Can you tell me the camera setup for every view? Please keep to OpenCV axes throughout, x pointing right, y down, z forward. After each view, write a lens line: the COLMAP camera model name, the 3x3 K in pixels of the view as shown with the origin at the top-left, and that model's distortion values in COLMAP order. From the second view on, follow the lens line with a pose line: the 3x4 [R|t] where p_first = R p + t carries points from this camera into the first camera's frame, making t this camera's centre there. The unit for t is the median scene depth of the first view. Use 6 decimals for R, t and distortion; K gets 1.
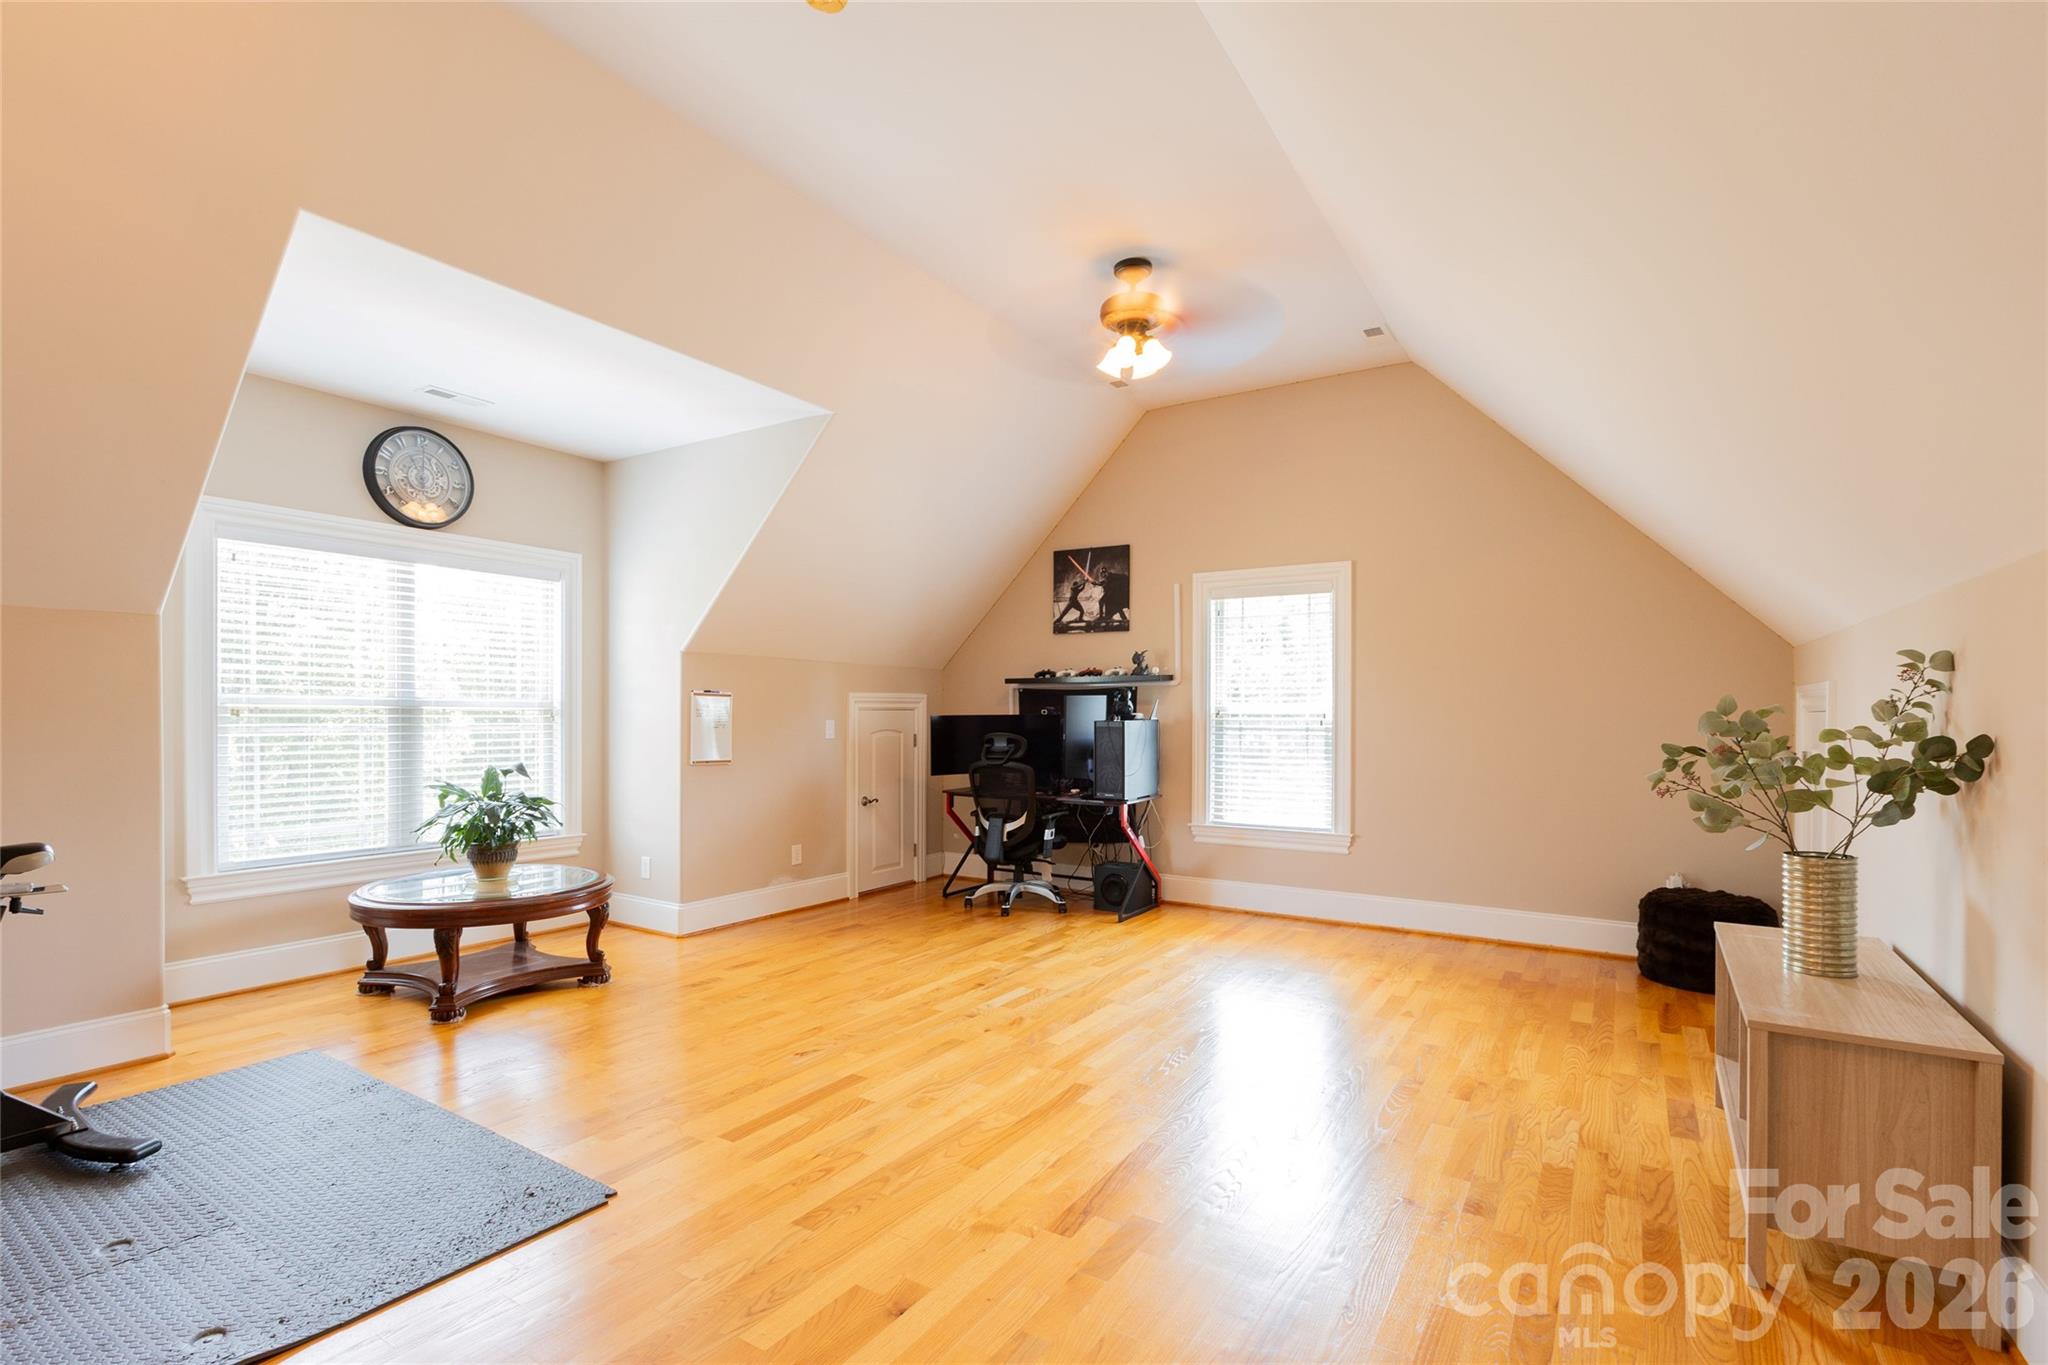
lens RADIAL K [[917.0, 0, 1009.6], [0, 917.0, 722.3], [0, 0, 1]] dist [-0.000849, 0.000966]
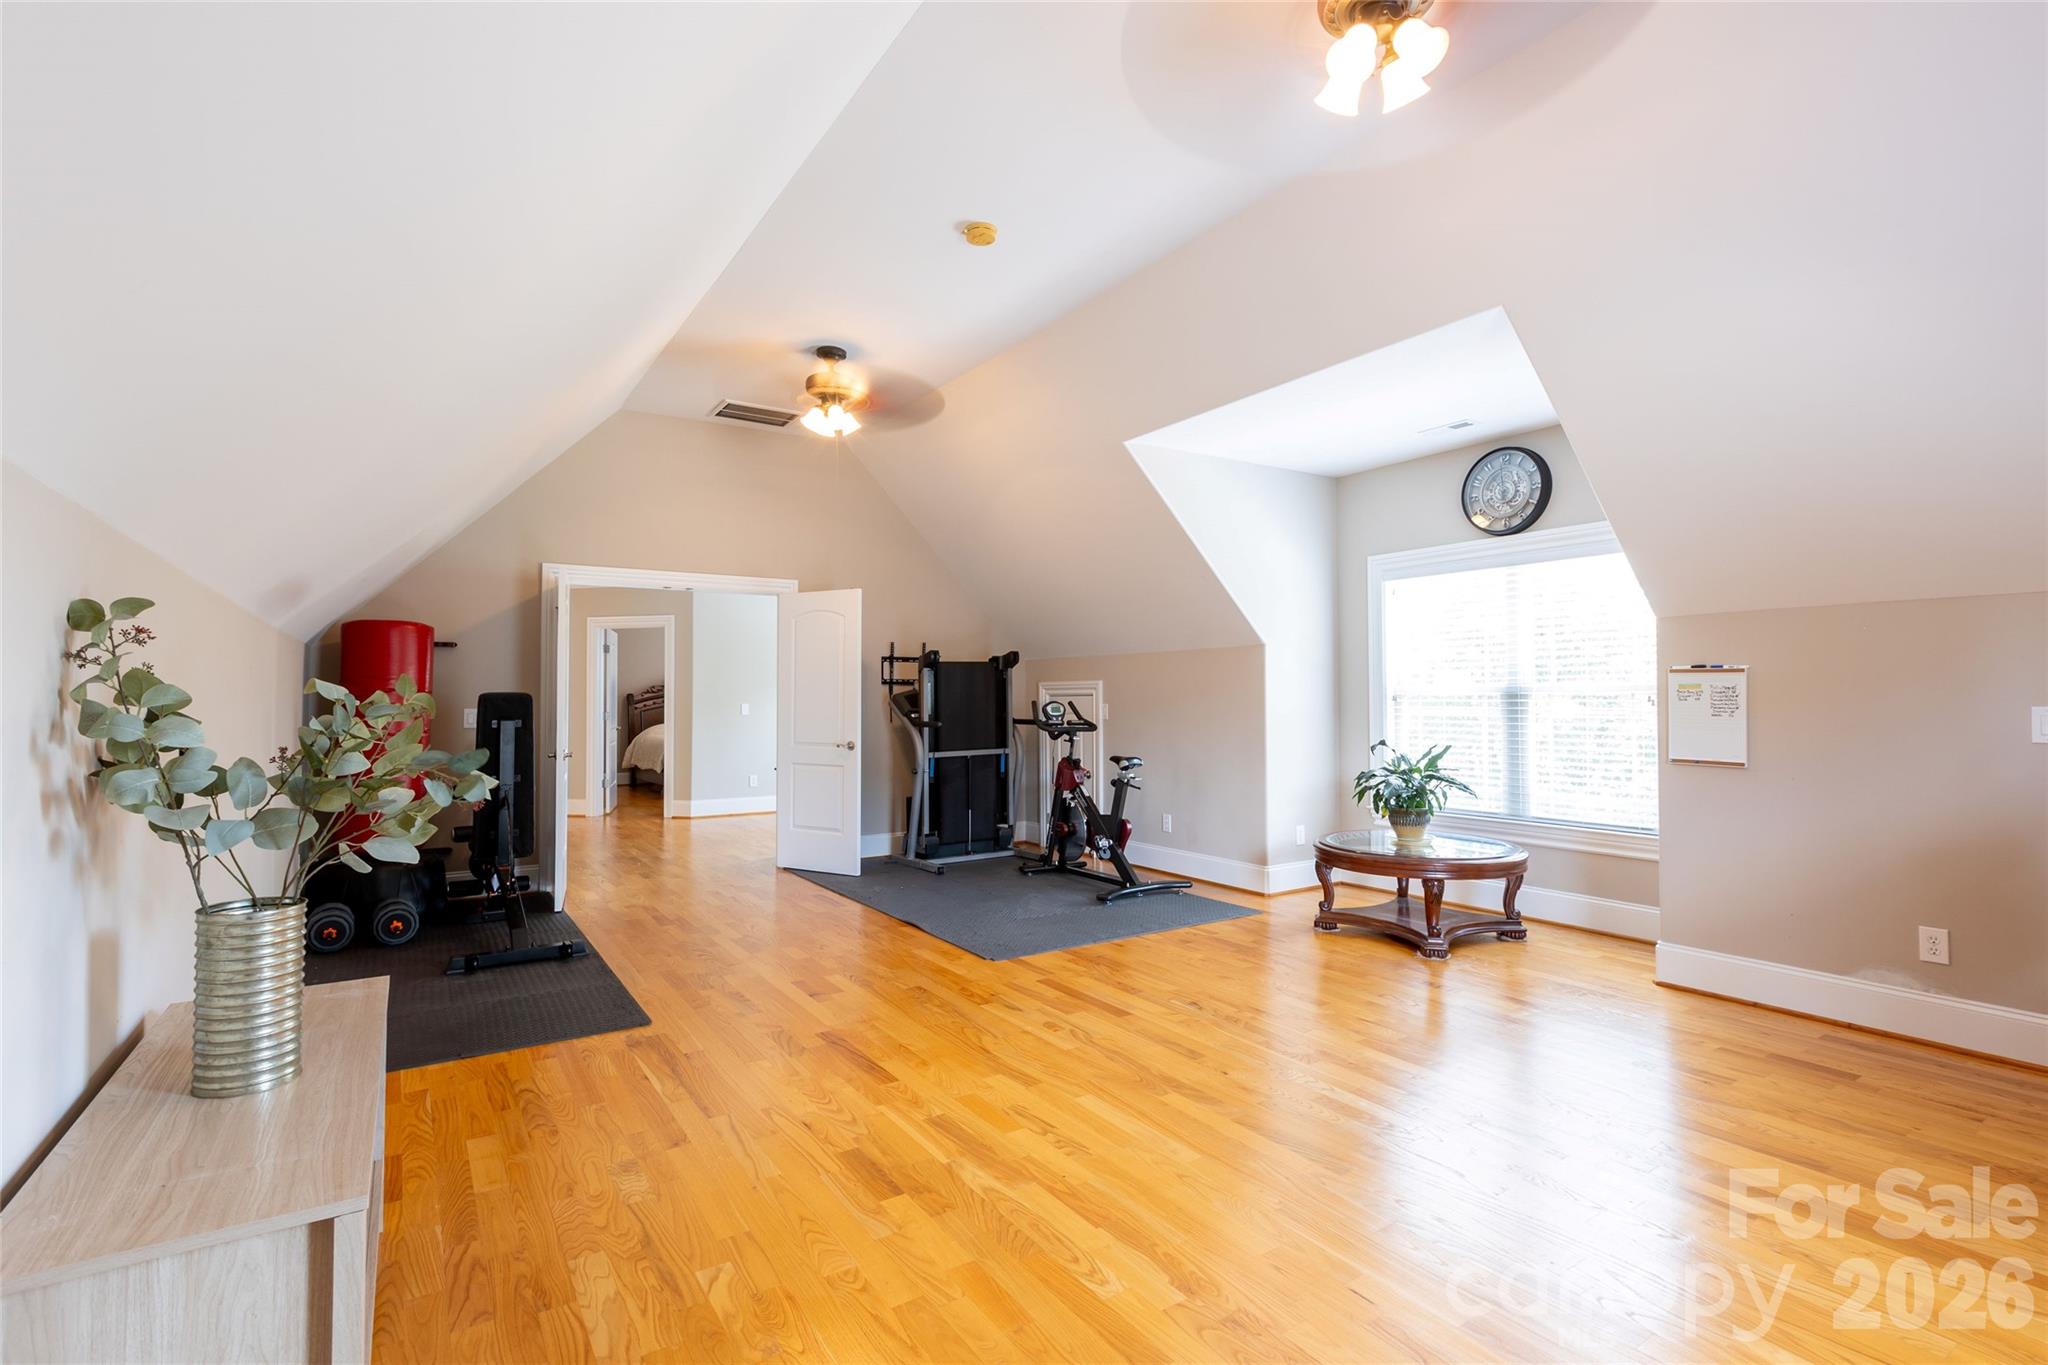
lens RADIAL K [[917.0, 0, 1022.0], [0, 917.0, 679.4], [0, 0, 1]] dist [-0.000849, 0.000966]
pose [[-0.362196, -0.020731, -0.931871, 0.895928], [-0.006943, 0.999785, -0.019543, -0.008805], [0.932076, -0.000608, -0.362262, 1.211761]]
